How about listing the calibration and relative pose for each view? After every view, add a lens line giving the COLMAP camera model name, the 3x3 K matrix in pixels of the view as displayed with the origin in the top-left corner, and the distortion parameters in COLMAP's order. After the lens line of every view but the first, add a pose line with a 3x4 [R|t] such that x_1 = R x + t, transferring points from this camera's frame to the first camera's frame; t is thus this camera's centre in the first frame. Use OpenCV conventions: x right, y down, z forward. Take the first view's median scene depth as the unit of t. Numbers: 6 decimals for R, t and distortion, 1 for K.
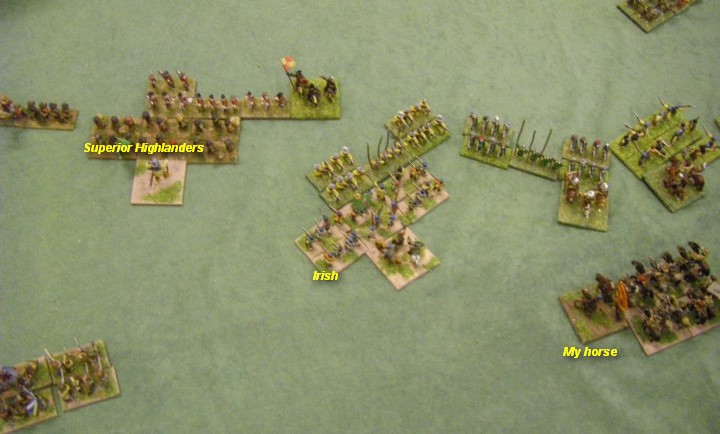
lens RADIAL K [[837.5, 0, 360.0], [0, 837.5, 217.0], [0, 0, 1]] dist [-0.147746, 0.016901]
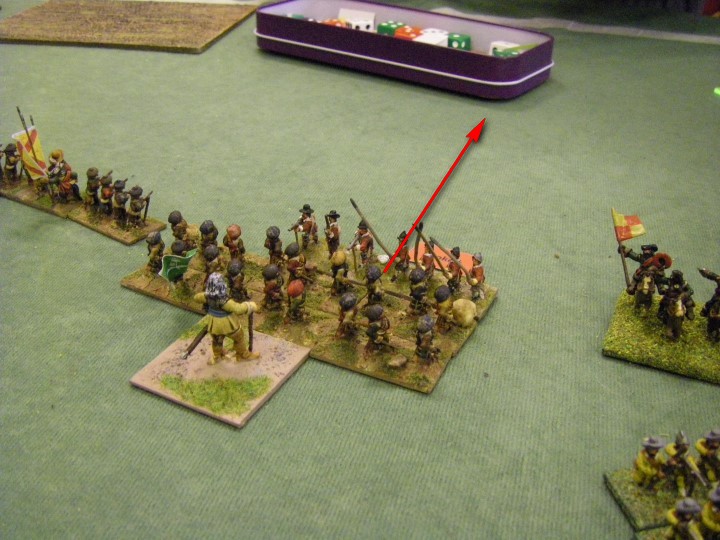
lens RADIAL K [[806.1, 0, 360.0], [0, 806.1, 270.0], [0, 0, 1]] dist [-0.228420, 0.345047]
pose [[0.886606, 0.203825, -0.415193, -0.038707], [-0.388840, 0.814567, -0.430446, 0.055631], [0.250467, 0.543080, 0.801455, 0.679978]]
